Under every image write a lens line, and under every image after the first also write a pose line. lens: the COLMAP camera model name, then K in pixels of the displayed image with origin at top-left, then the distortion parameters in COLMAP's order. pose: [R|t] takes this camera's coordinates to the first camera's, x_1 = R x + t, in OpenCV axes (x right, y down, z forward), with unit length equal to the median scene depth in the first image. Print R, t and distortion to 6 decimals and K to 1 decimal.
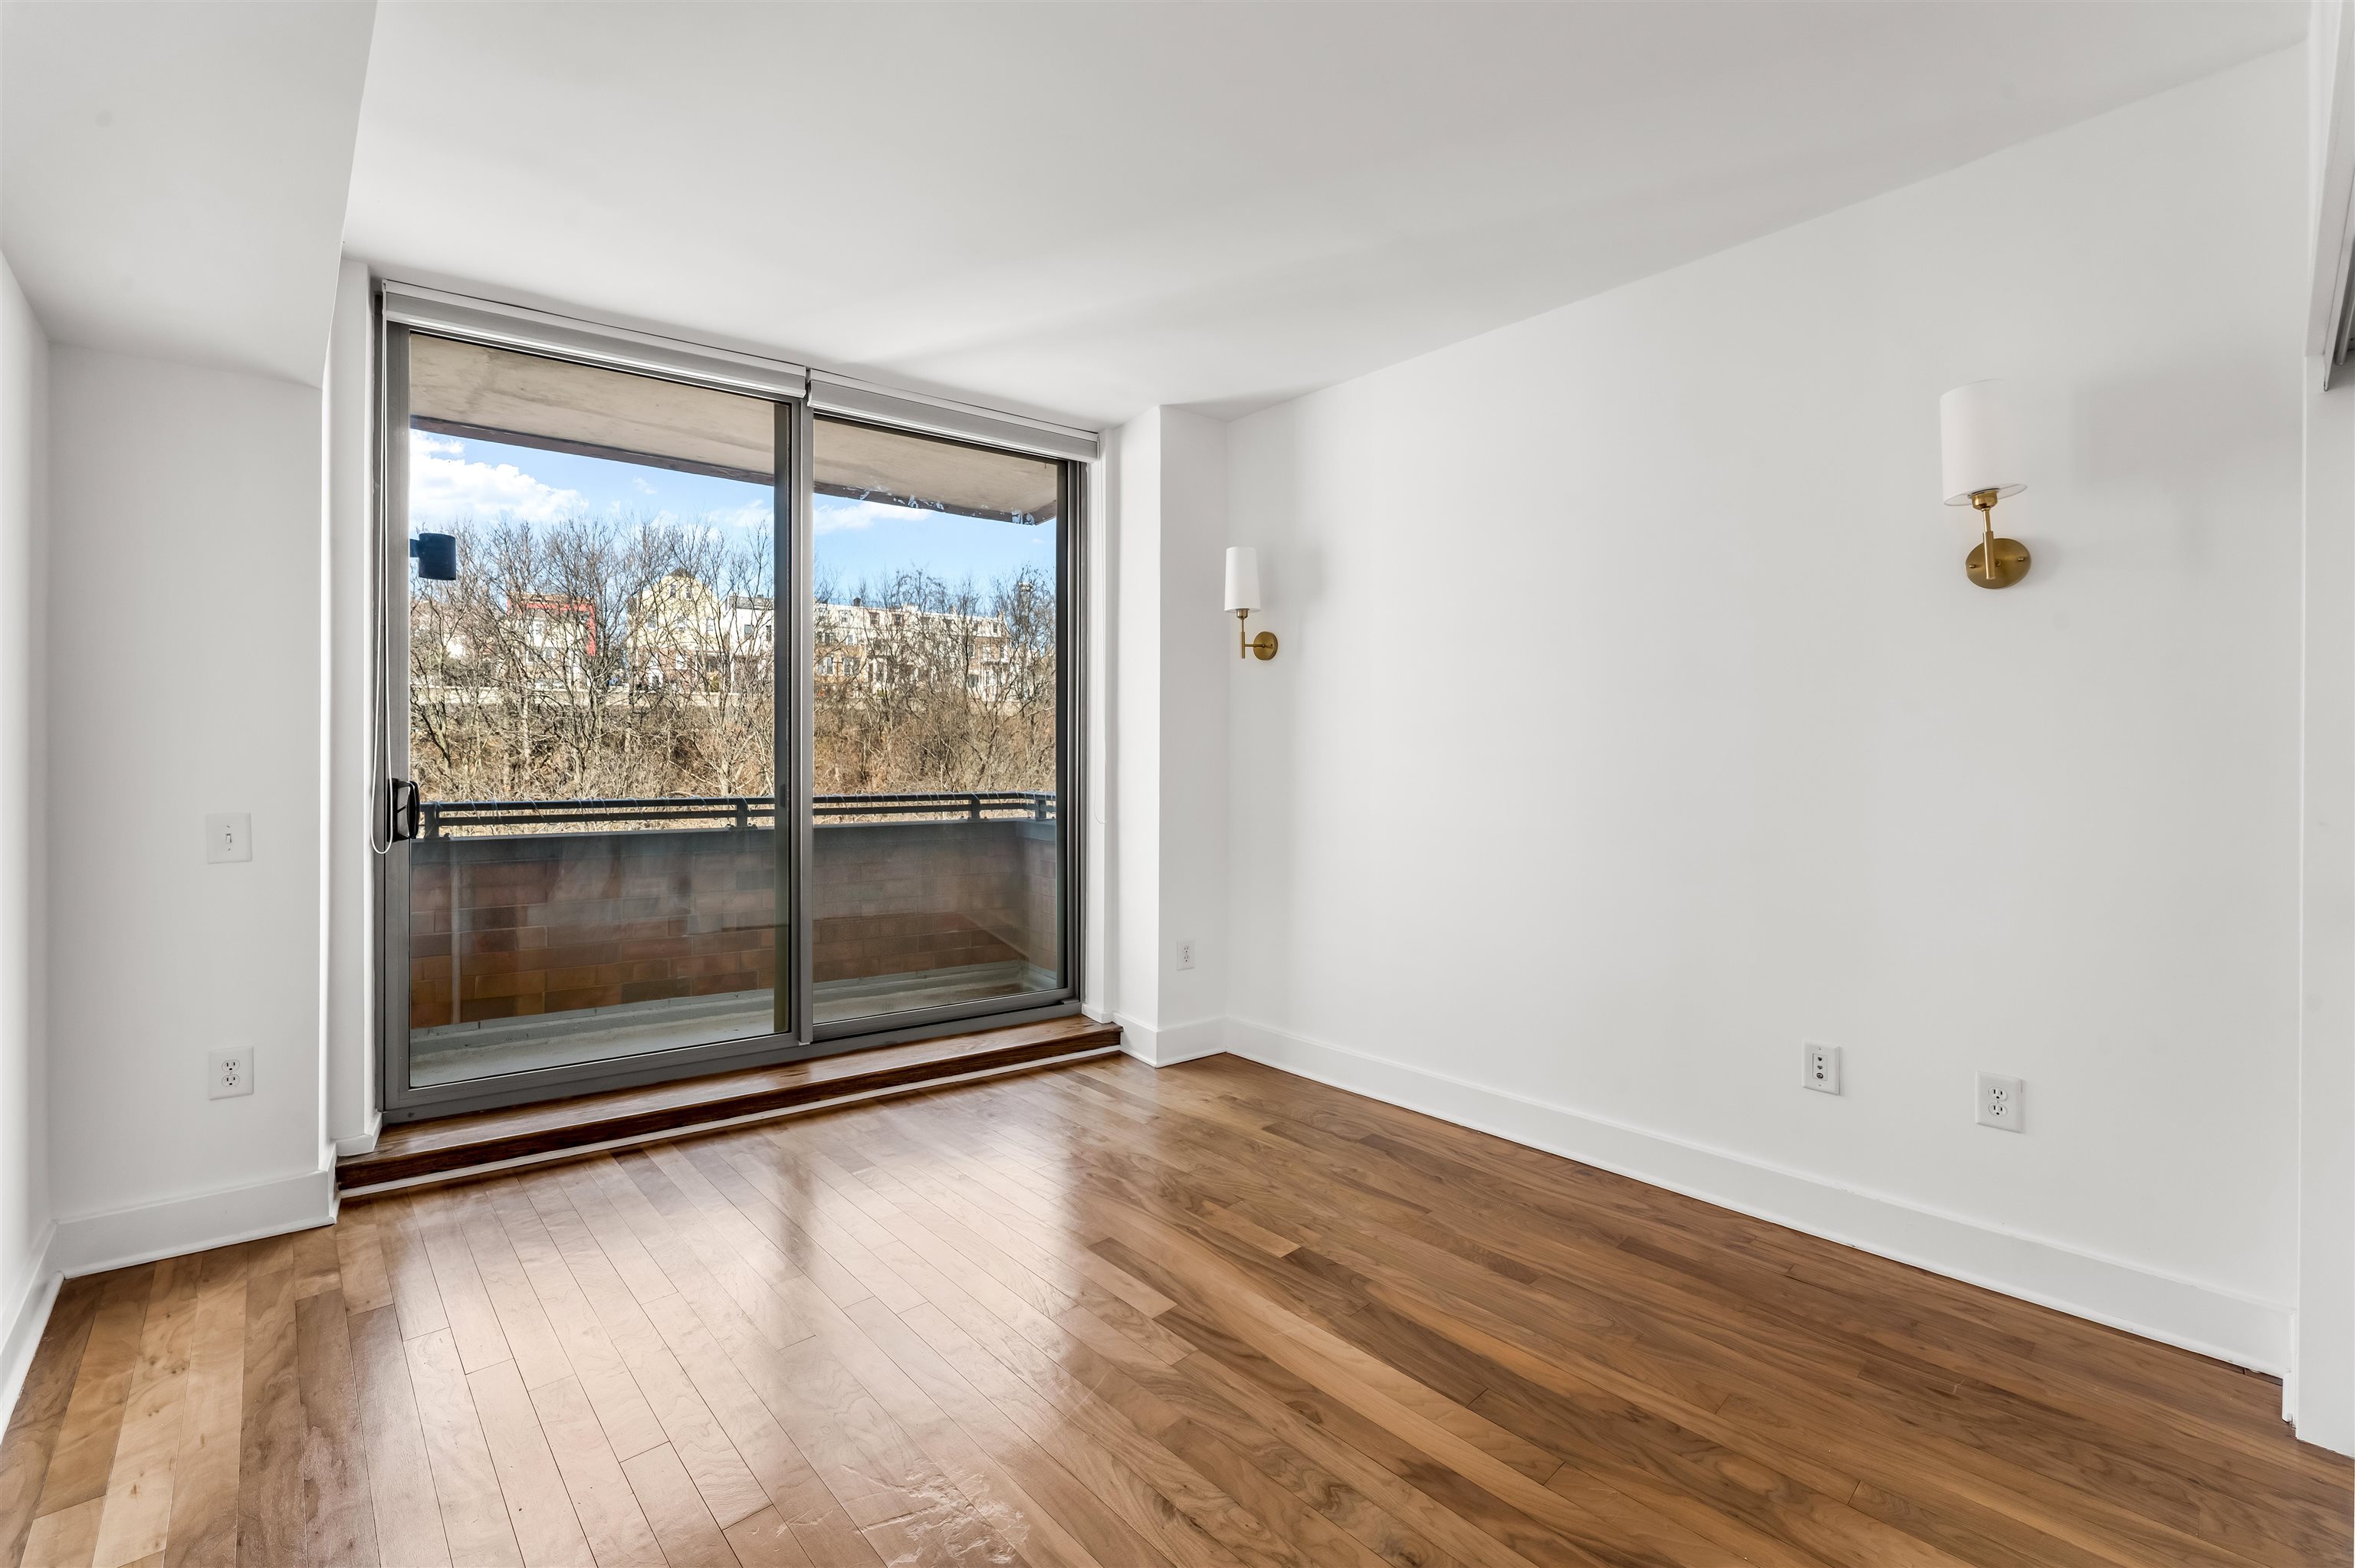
lens RADIAL K [[986.2, 0, 1179.9], [0, 986.2, 753.1], [0, 0, 1]] dist [0.000770, 0.000122]
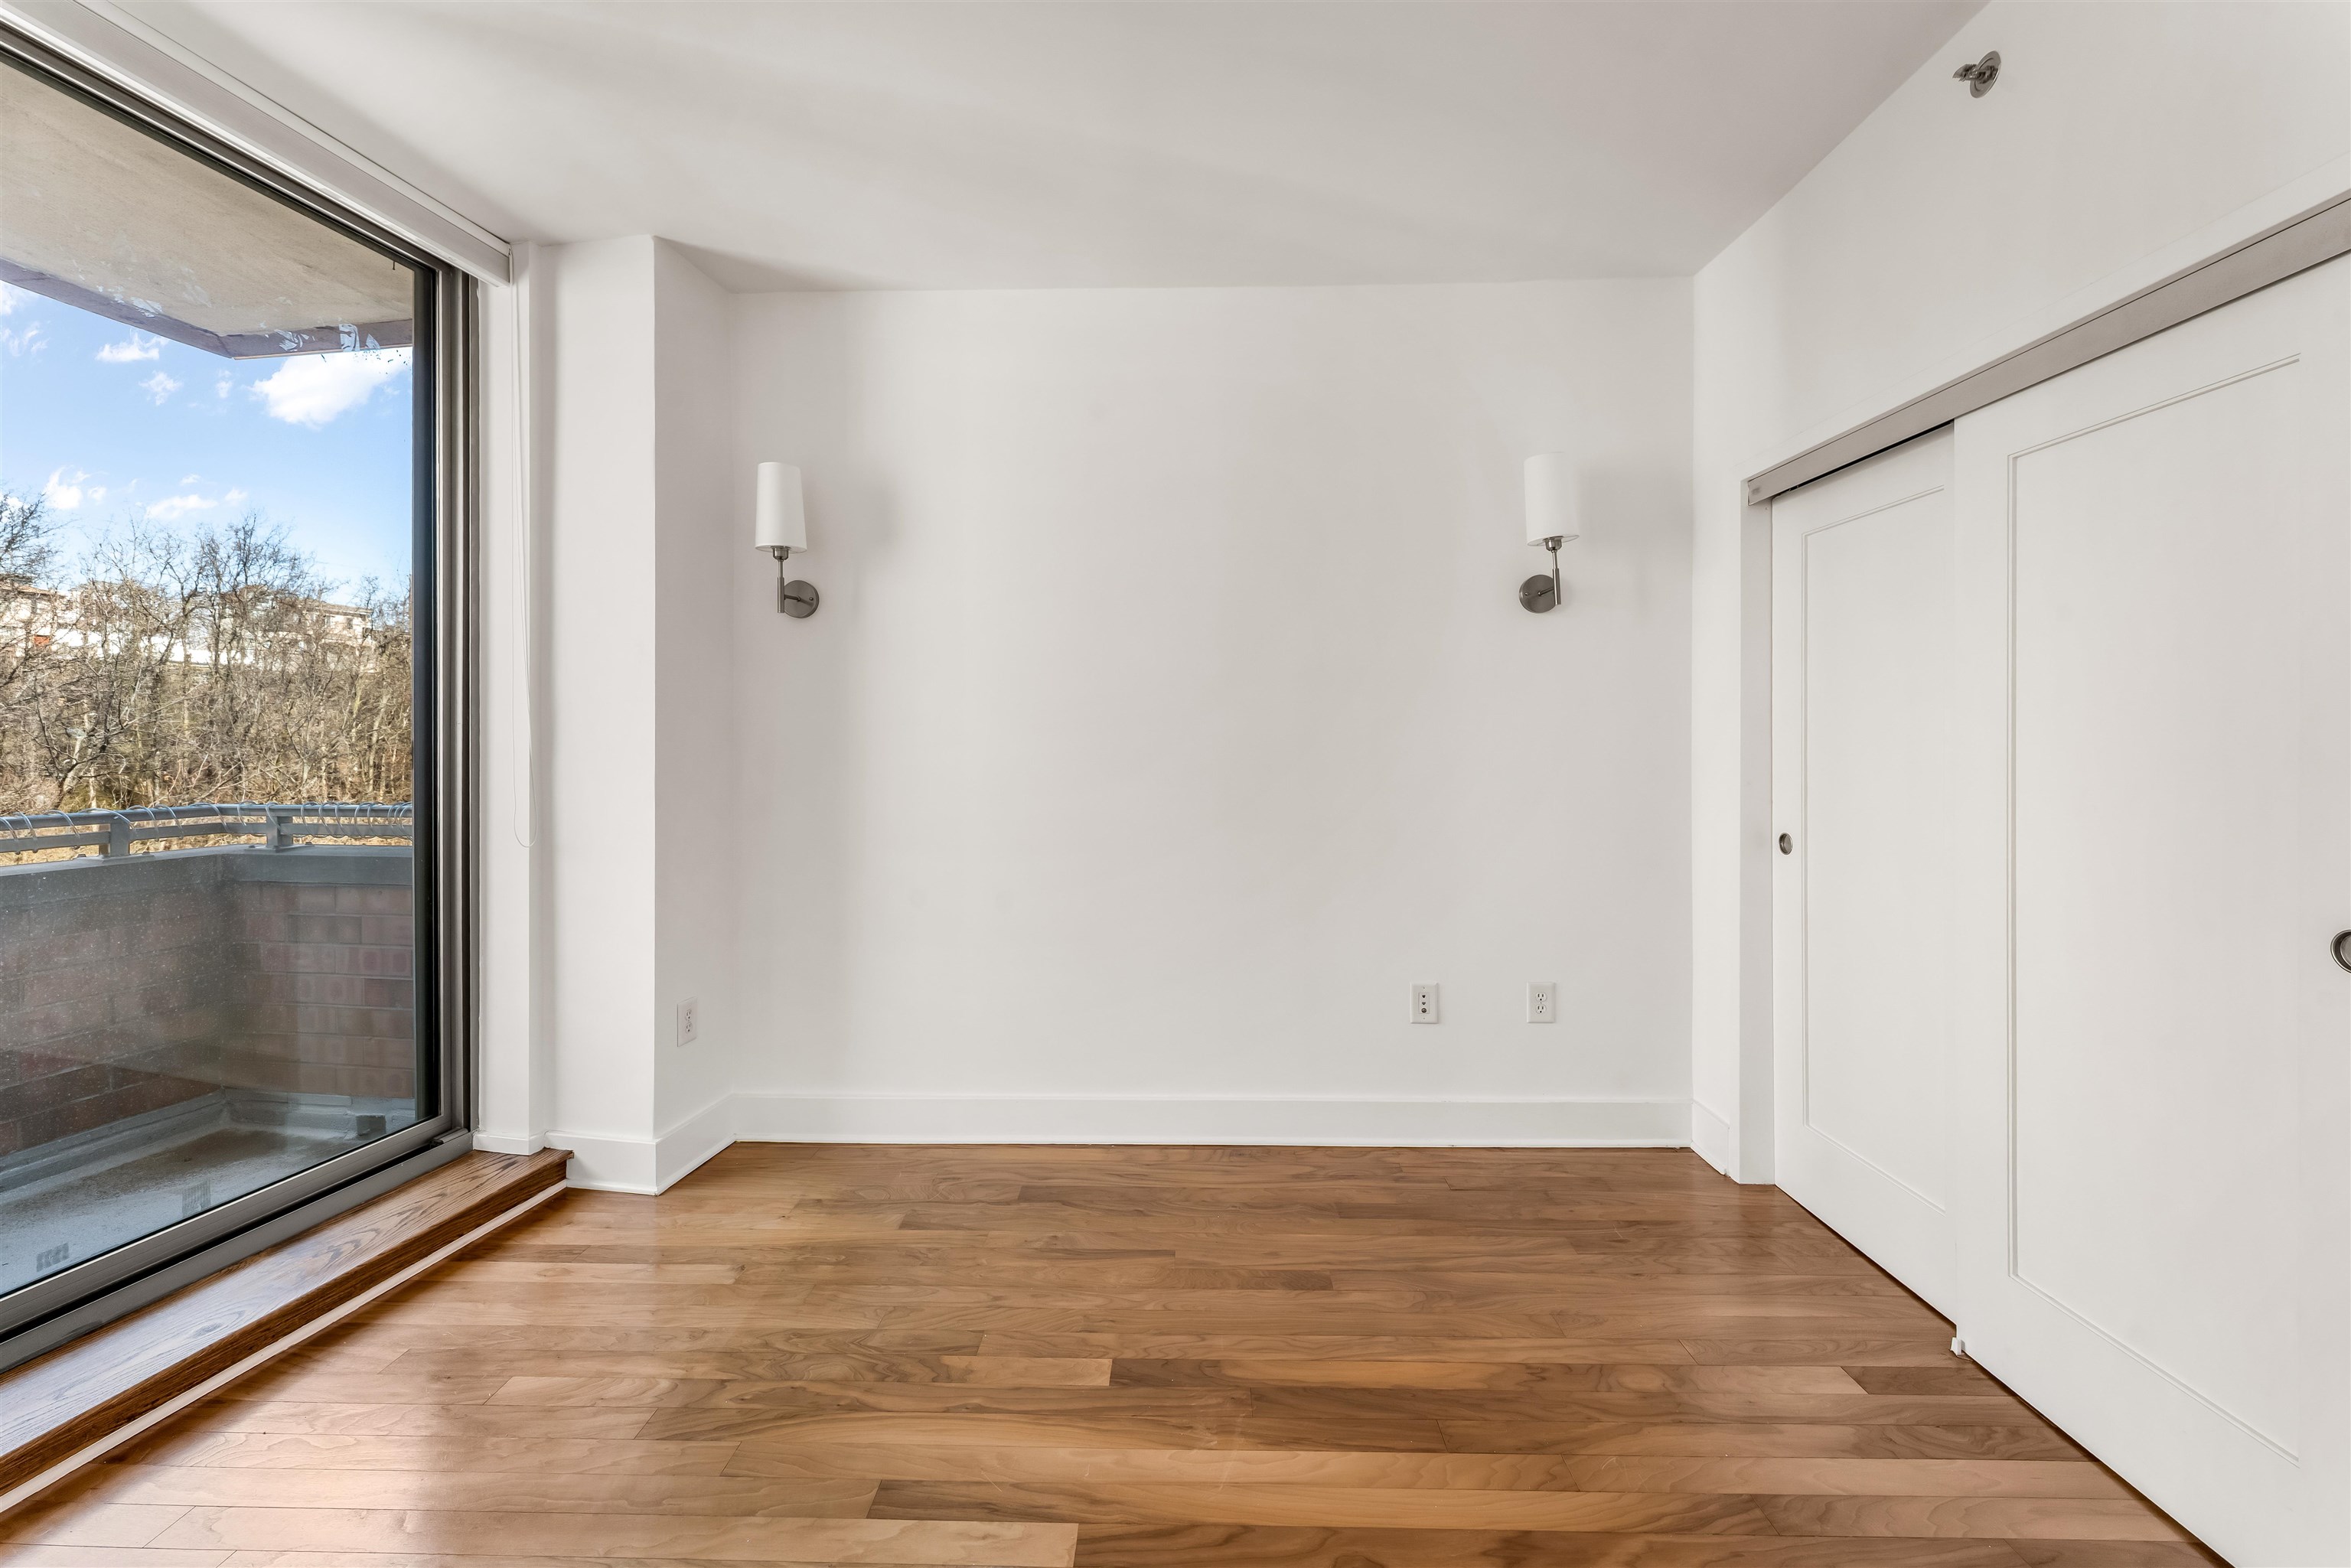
lens RADIAL K [[965.5, 0, 1178.7], [0, 965.5, 734.1], [0, 0, 1]] dist [0.001072, -0.000156]
pose [[0.693850, 0.000033, 0.720120, -0.388352], [0.000102, 1.000000, -0.000145, -0.004560], [-0.720120, 0.000174, 0.693850, 0.405492]]
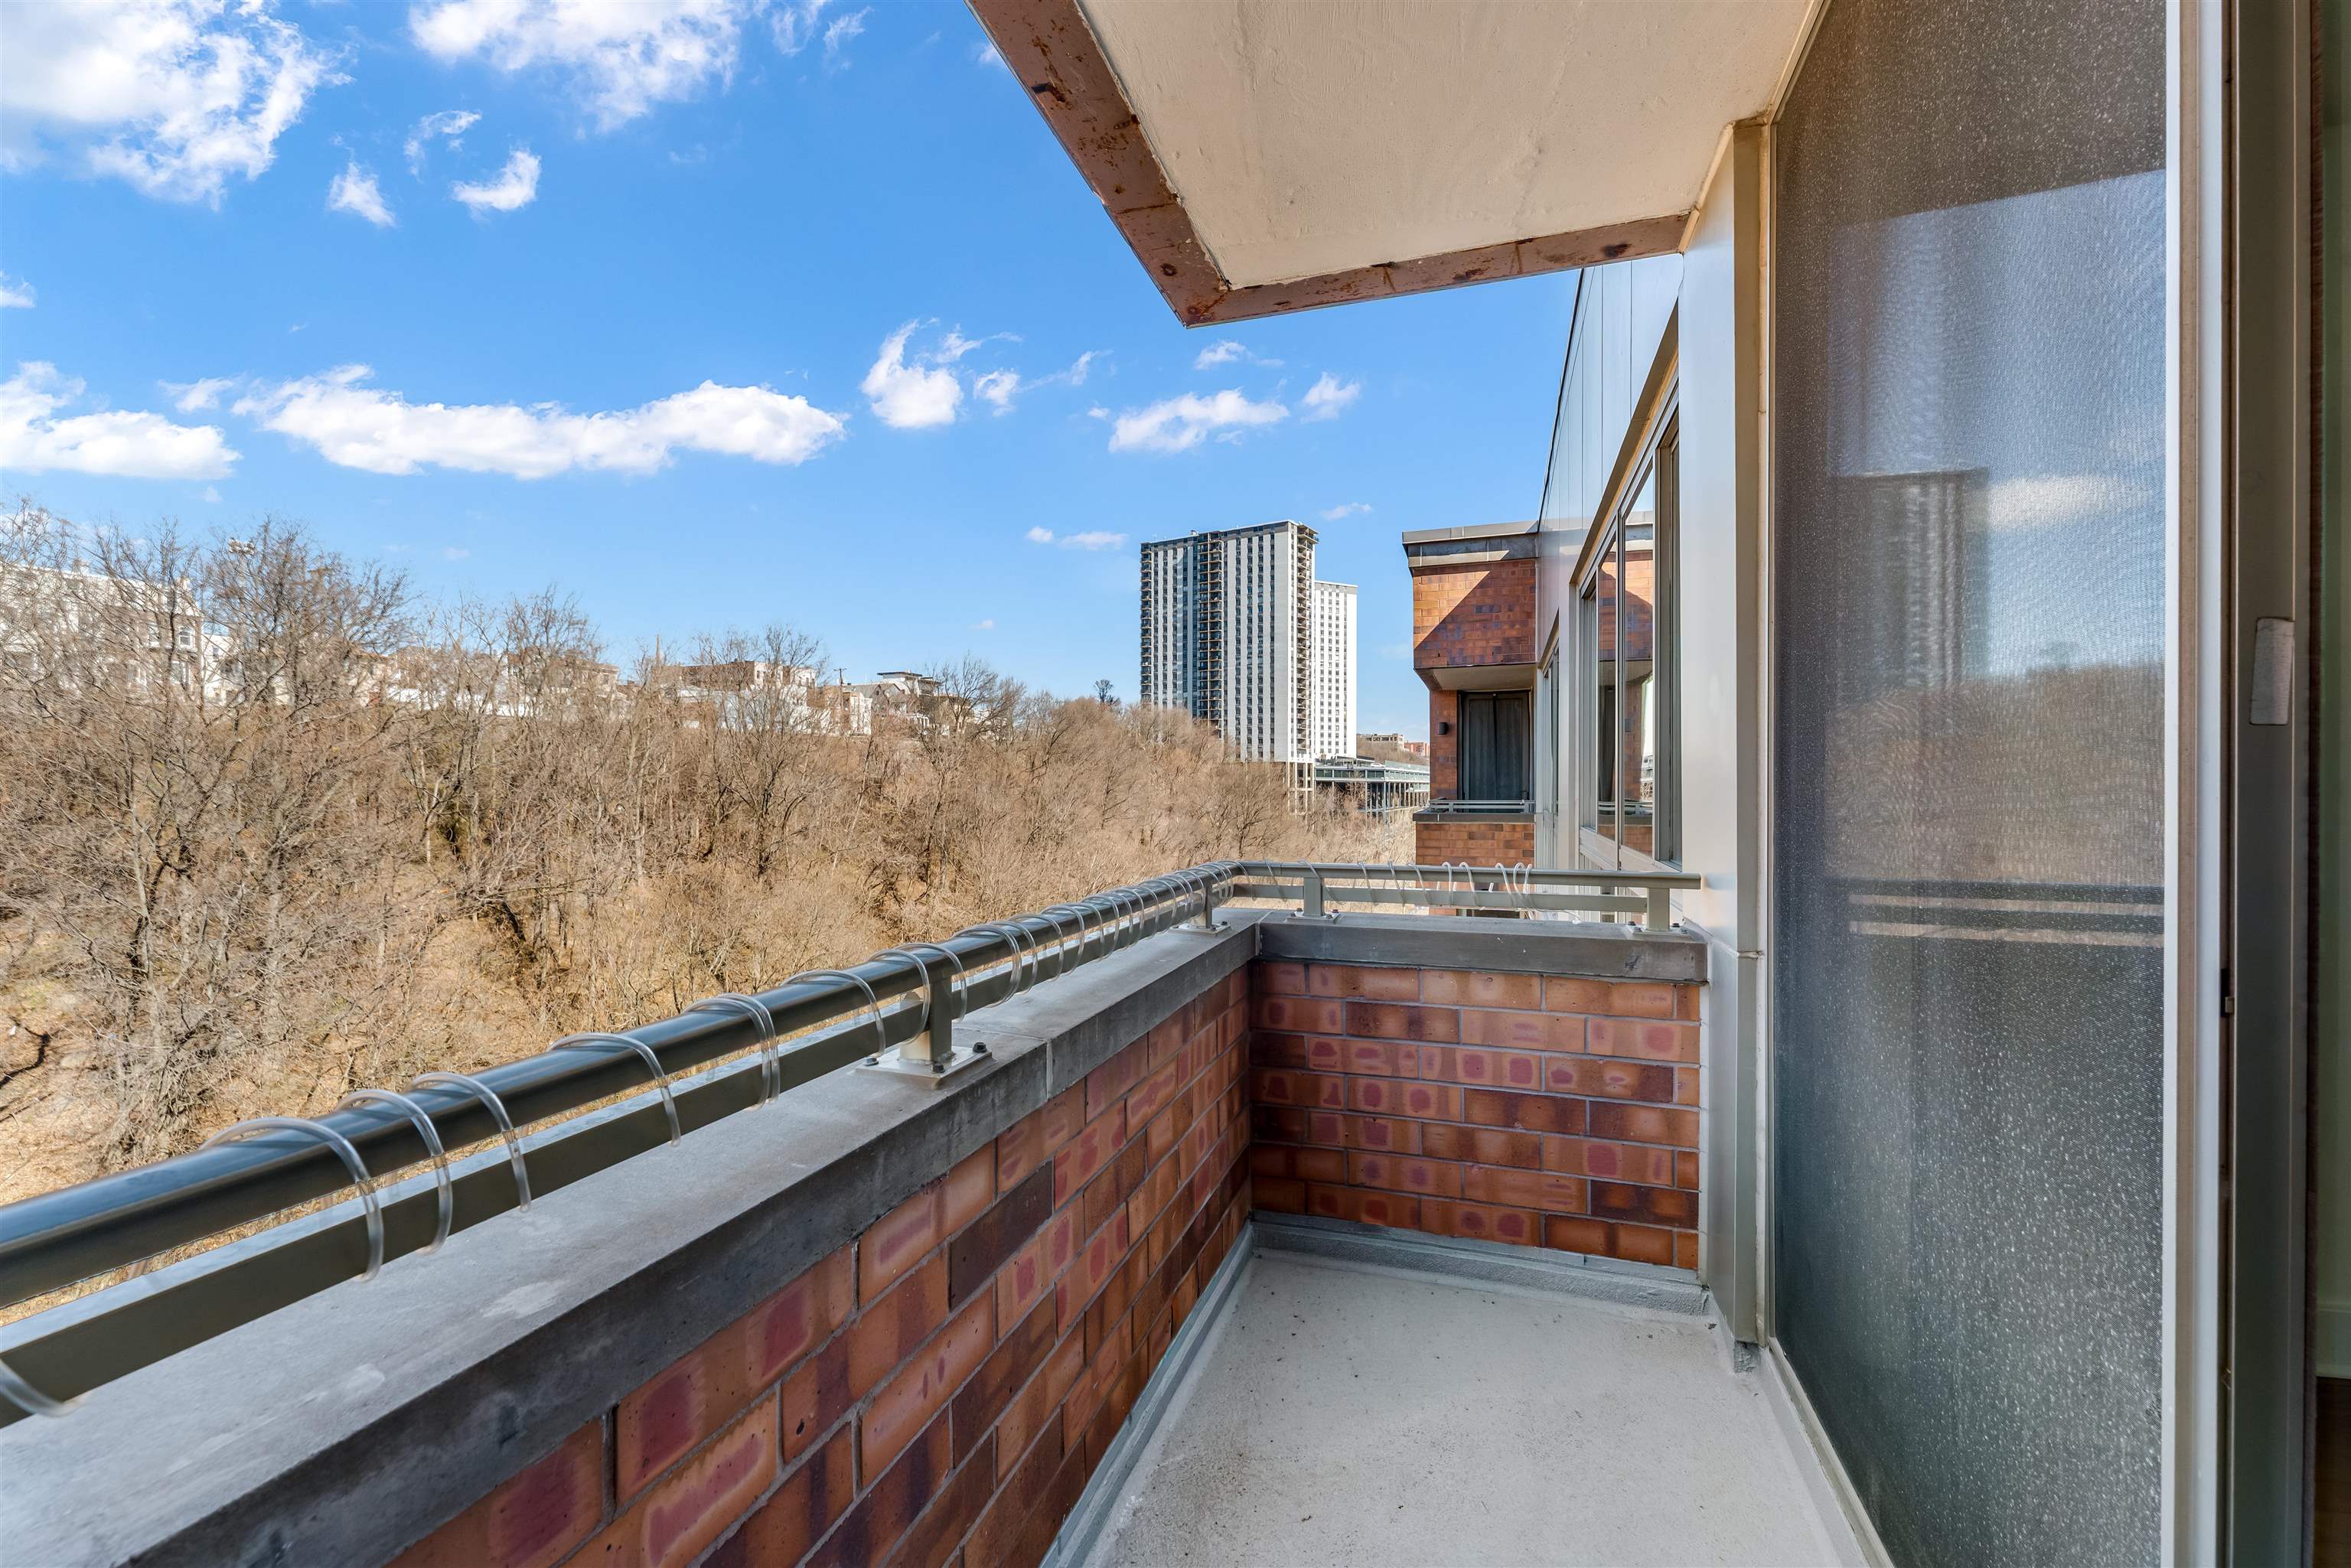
lens RADIAL K [[942.1, 0, 1193.3], [0, 942.1, 786.4], [0, 0, 1]] dist [-0.000191, -0.000046]
pose [[0.782145, 0.001780, 0.623094, -1.010718], [-0.004934, 0.999982, 0.003336, 0.003168], [-0.623077, -0.005684, 0.782140, 1.424915]]
